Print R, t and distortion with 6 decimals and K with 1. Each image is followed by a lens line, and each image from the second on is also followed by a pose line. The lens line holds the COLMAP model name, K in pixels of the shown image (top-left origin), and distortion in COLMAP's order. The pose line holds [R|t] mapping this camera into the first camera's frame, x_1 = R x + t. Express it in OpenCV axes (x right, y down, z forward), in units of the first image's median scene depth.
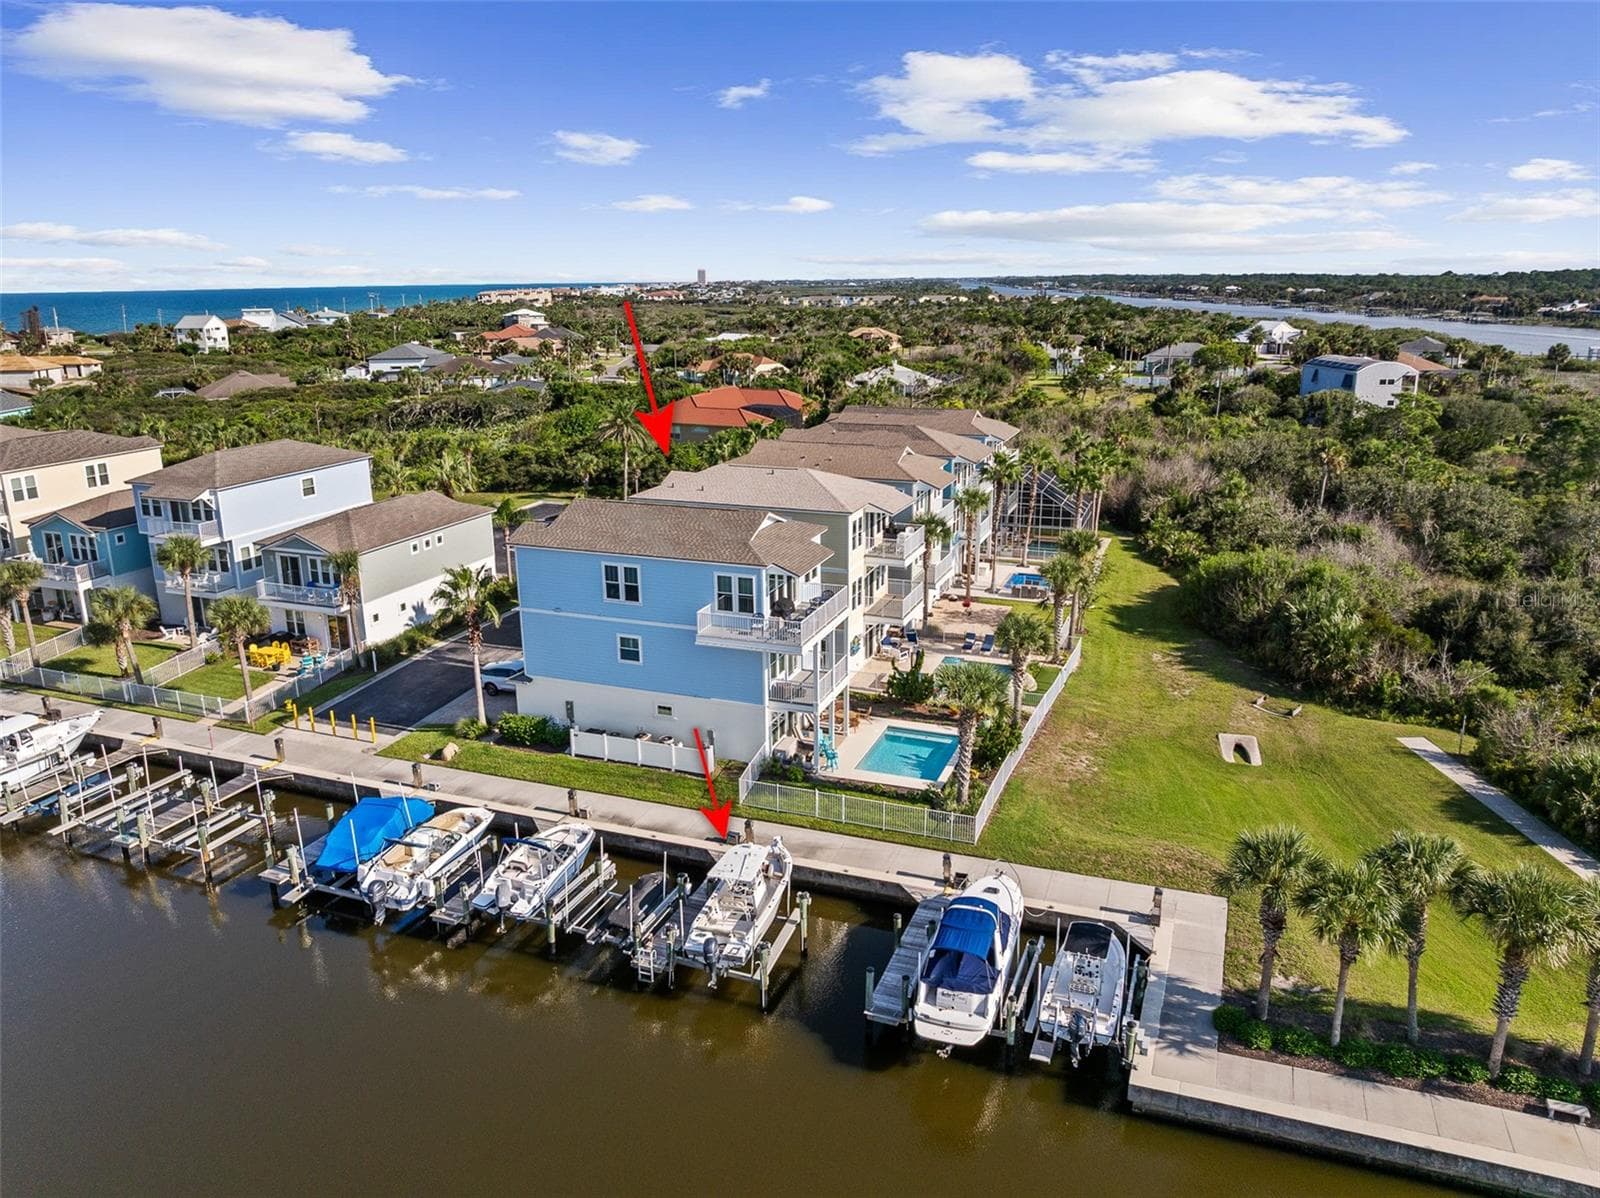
lens RADIAL K [[1131.2, 0, 800.0], [0, 1131.2, 599.0], [0, 0, 1]] dist [-0.029666, -0.002235]
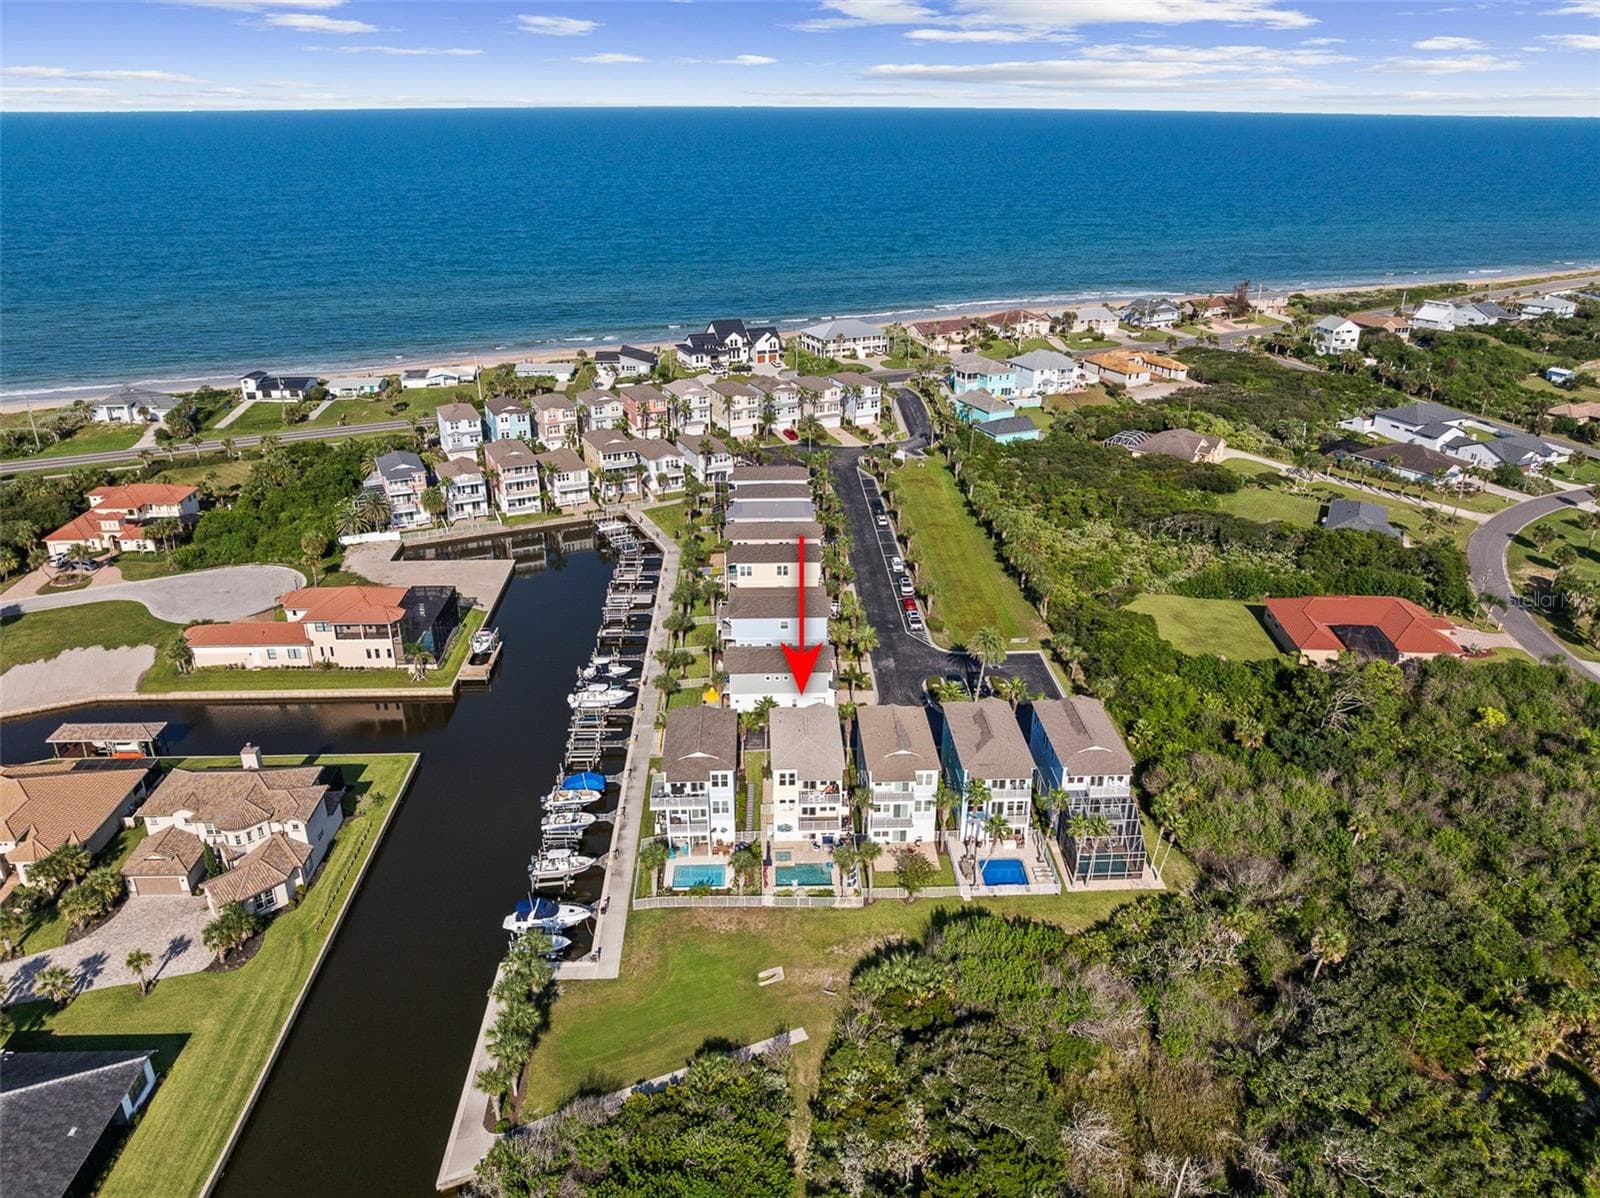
lens RADIAL K [[1131.2, 0, 800.0], [0, 1131.2, 599.0], [0, 0, 1]] dist [-0.029666, -0.002235]
pose [[0.390653, 0.380772, -0.838095, 1.501200], [-0.256670, 0.919389, 0.298067, -0.887135], [0.884031, 0.098673, 0.456895, 0.071957]]
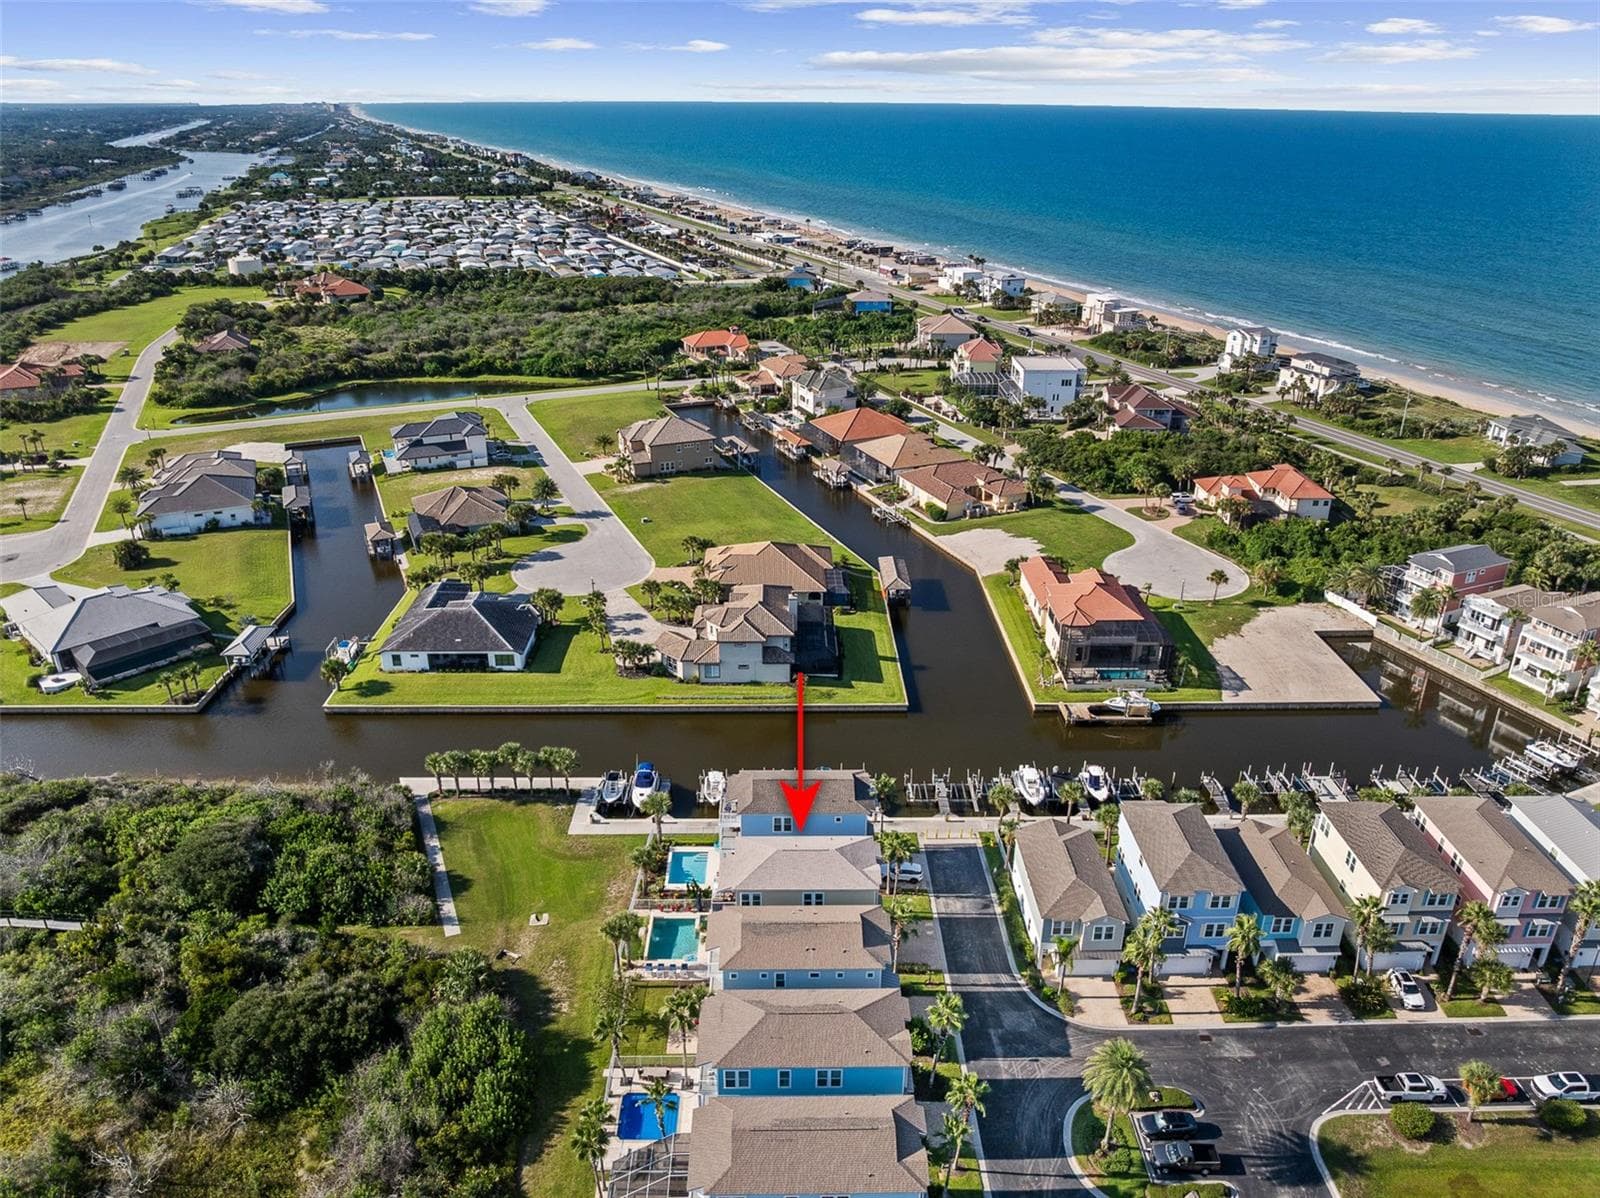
lens RADIAL K [[1131.2, 0, 800.0], [0, 1131.2, 599.0], [0, 0, 1]] dist [-0.029666, -0.002235]
pose [[-0.932499, 0.150659, -0.328249, 0.434001], [-0.094921, 0.774664, 0.625209, -1.391950], [0.348476, 0.614165, -0.708072, 1.910296]]
